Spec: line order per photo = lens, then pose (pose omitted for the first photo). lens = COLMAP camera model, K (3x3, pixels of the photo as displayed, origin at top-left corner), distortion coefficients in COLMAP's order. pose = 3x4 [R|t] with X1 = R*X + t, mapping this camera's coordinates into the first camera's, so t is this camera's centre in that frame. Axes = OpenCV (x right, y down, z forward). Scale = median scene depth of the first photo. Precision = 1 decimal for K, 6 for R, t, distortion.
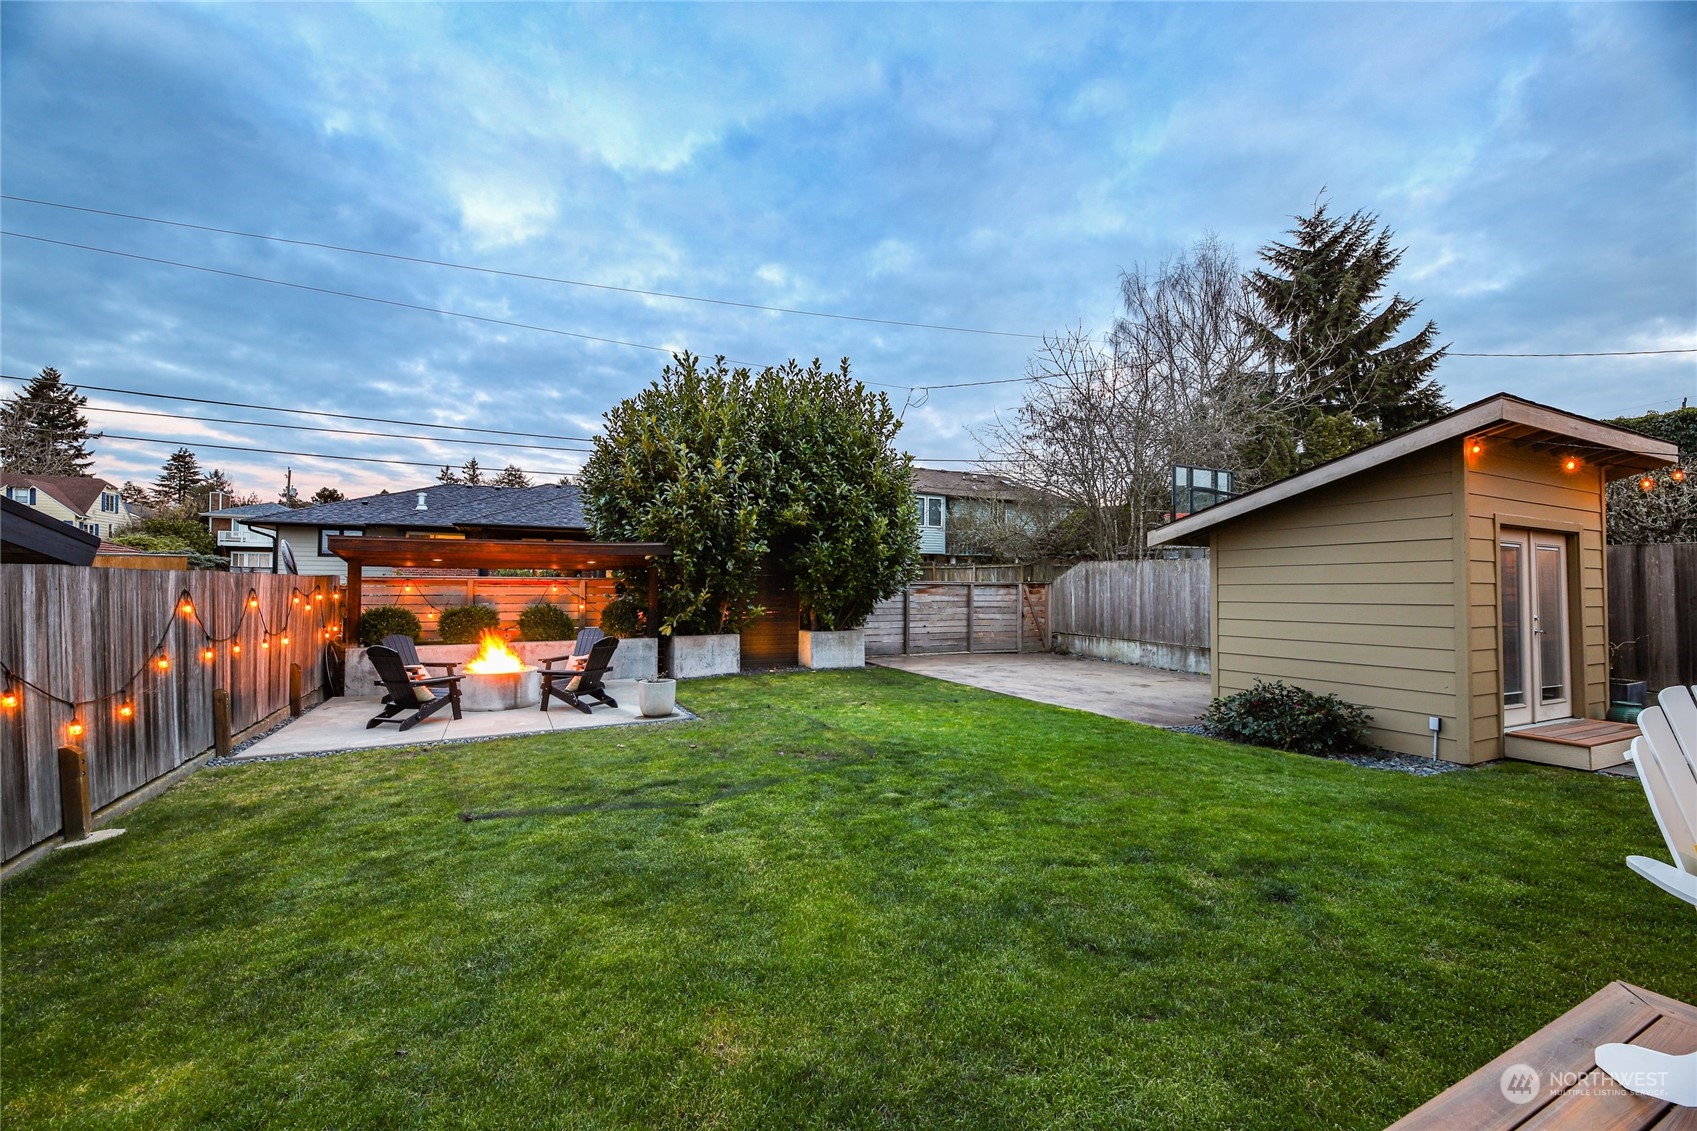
lens RADIAL K [[685.6, 0, 857.7], [0, 685.6, 603.3], [0, 0, 1]] dist [0.000960, -0.000227]
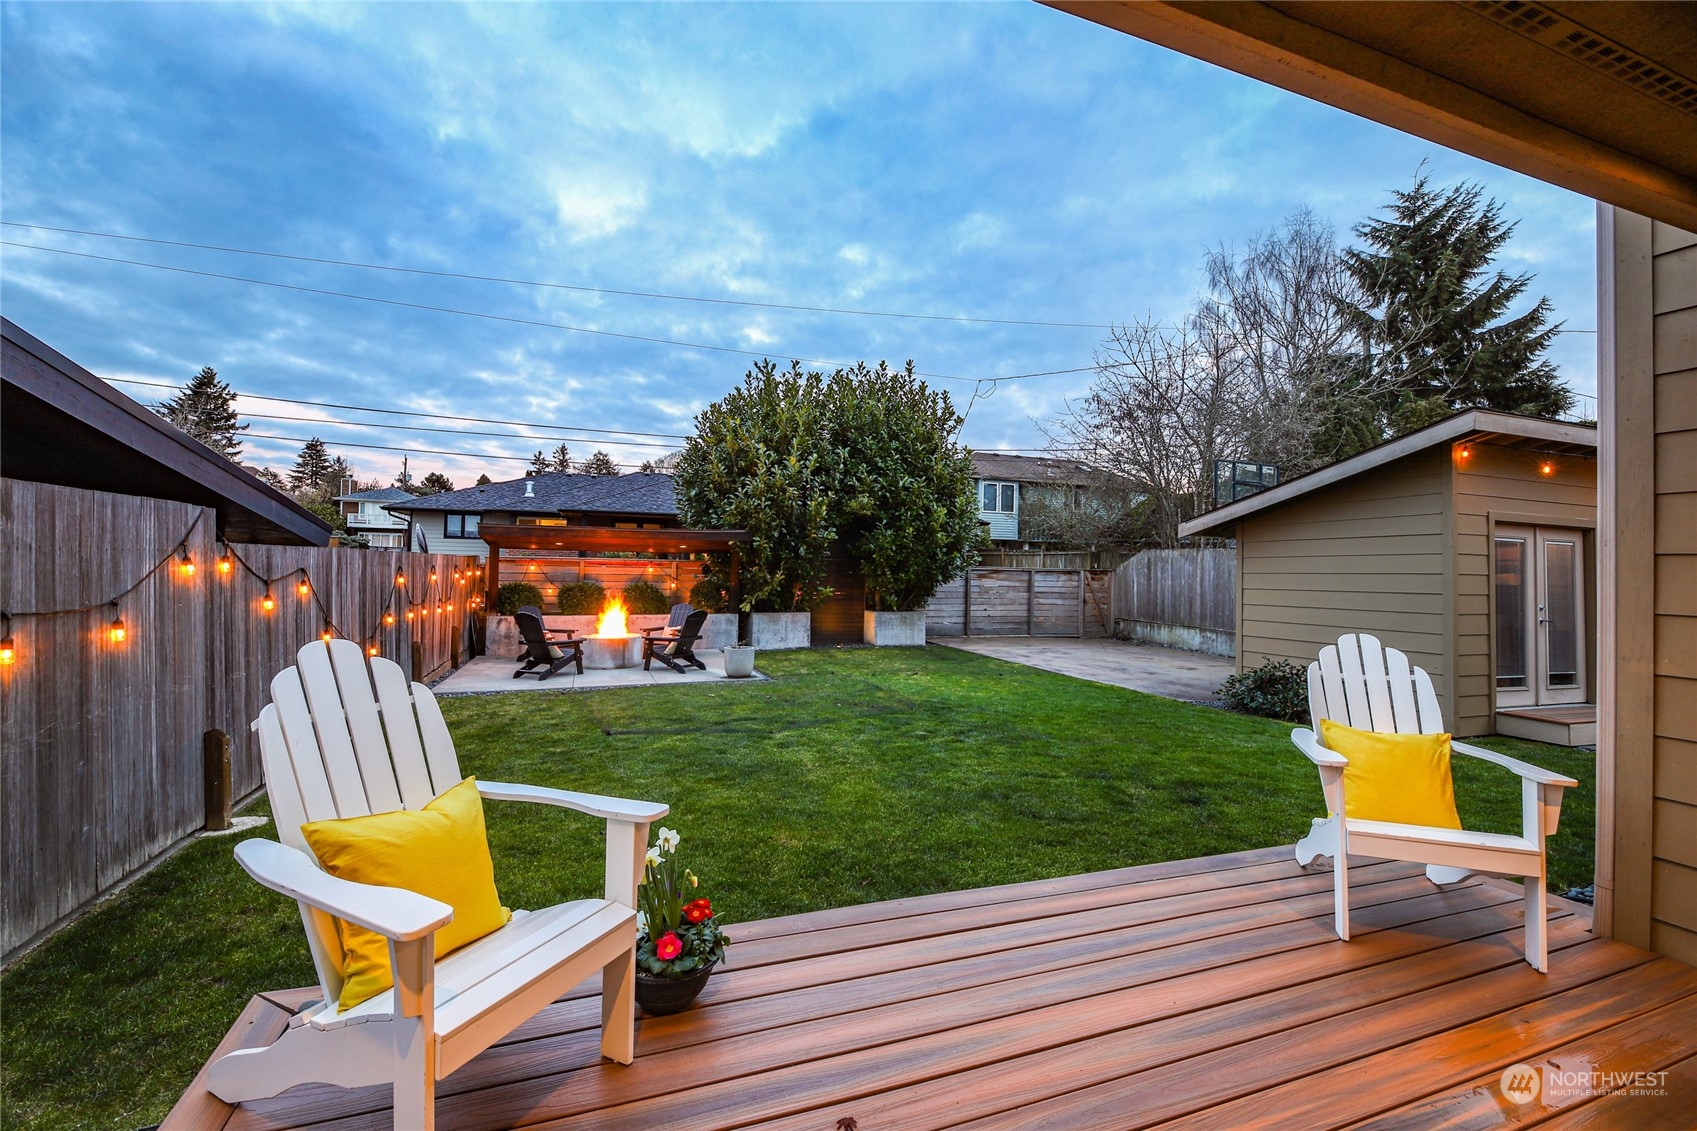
lens RADIAL K [[713.0, 0, 848.5], [0, 713.0, 565.5], [0, 0, 1]] dist [0.001151, 0.000194]
pose [[0.992164, 0.012237, -0.124345, 0.029234], [-0.016331, 0.999356, -0.031959, 0.005059], [0.123874, 0.033739, 0.991724, -0.129267]]
